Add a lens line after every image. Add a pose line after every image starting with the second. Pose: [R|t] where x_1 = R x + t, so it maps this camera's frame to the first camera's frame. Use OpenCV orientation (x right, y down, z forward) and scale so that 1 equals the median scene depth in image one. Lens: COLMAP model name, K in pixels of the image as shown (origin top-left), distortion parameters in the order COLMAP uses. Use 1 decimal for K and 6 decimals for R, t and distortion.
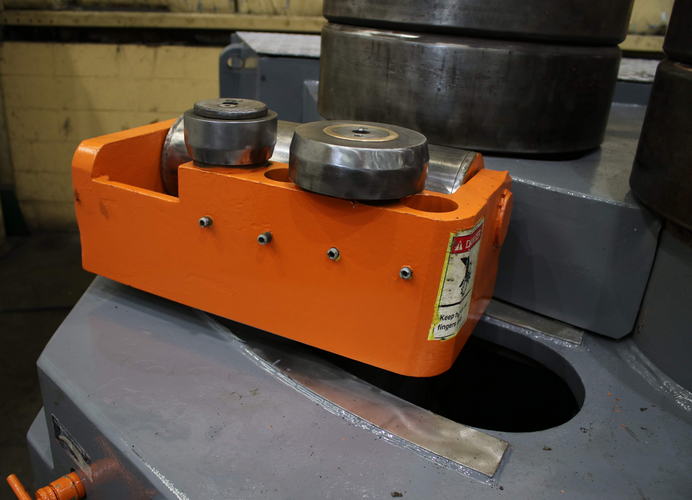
lens RADIAL K [[625.1, 0, 312.5], [0, 625.1, 251.5], [0, 0, 1]] dist [-0.119059, 0.004582]
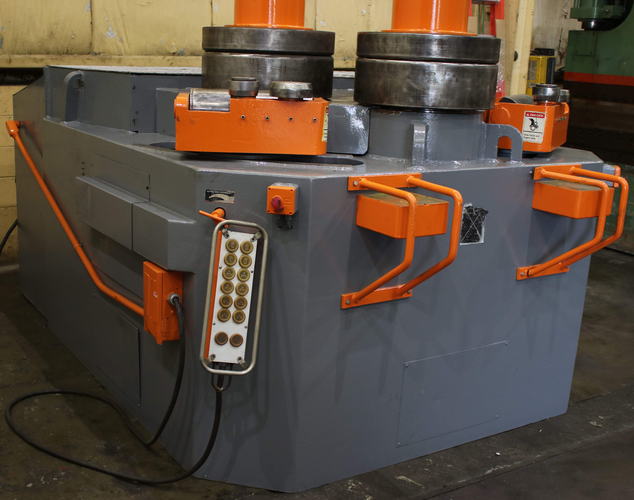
lens RADIAL K [[790.2, 0, 317.0], [0, 790.2, 250.0], [0, 0, 1]] dist [-0.085416, 0.035060]
pose [[0.828082, -0.157074, 0.538152, -1.725083], [0.218896, 0.974338, -0.052441, 0.724753], [-0.516105, 0.161225, 0.841215, -1.909866]]
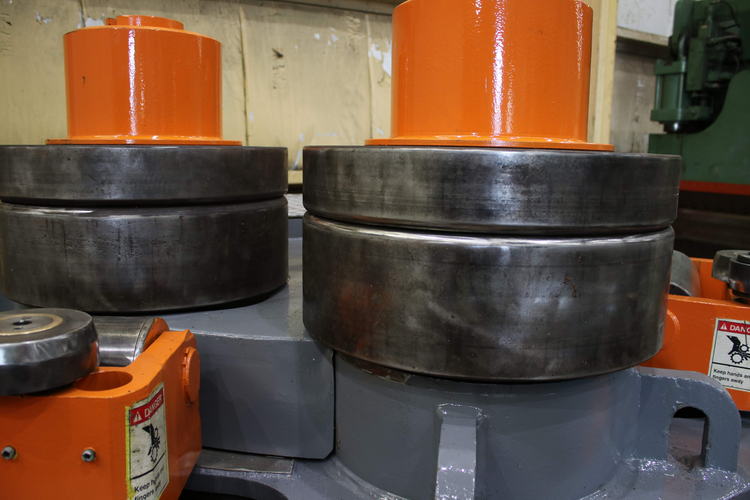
lens RADIAL K [[625.8, 0, 375.0], [0, 625.8, 250.0], [0, 0, 1]] dist [-0.162308, 0.131468]
pose [[0.862033, -0.115435, 0.493532, 0.081016], [0.220872, 0.961957, -0.160792, -0.019456], [-0.456195, 0.247615, 0.854735, -0.086017]]
